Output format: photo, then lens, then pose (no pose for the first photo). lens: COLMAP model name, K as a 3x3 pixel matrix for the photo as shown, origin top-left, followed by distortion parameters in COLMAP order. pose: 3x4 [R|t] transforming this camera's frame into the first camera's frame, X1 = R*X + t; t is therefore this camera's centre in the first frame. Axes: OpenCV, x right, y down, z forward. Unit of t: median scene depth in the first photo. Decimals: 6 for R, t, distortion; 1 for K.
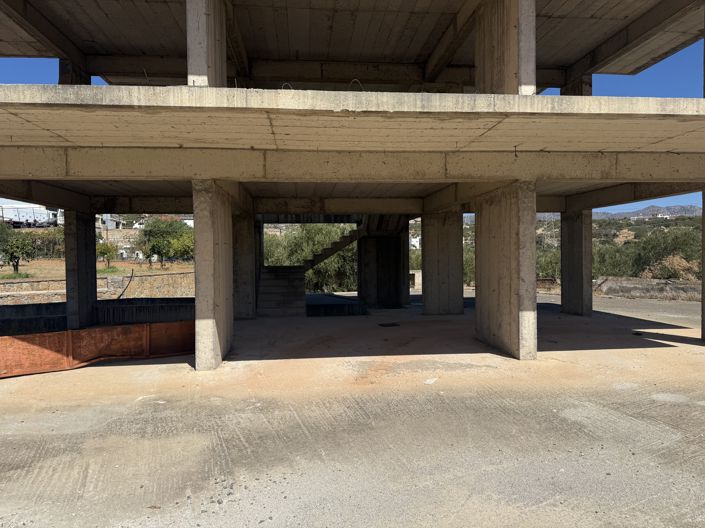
lens RADIAL K [[500.4, 0, 354.4], [0, 500.4, 266.4], [0, 0, 1]] dist [0.068469, -0.089397]
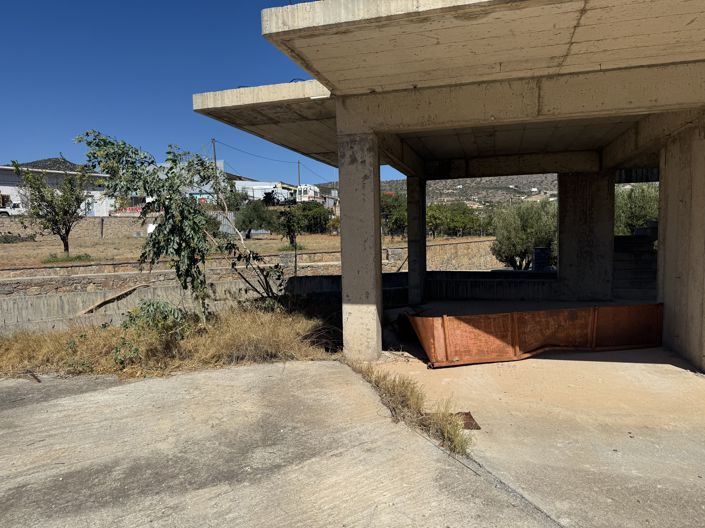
lens RADIAL K [[500.4, 0, 354.4], [0, 500.4, 266.4], [0, 0, 1]] dist [0.068469, -0.089397]
pose [[0.930952, 0.016864, -0.364751, -0.360311], [0.002018, 0.998680, 0.051324, 0.007558], [0.365135, -0.048517, 0.929689, 0.111213]]
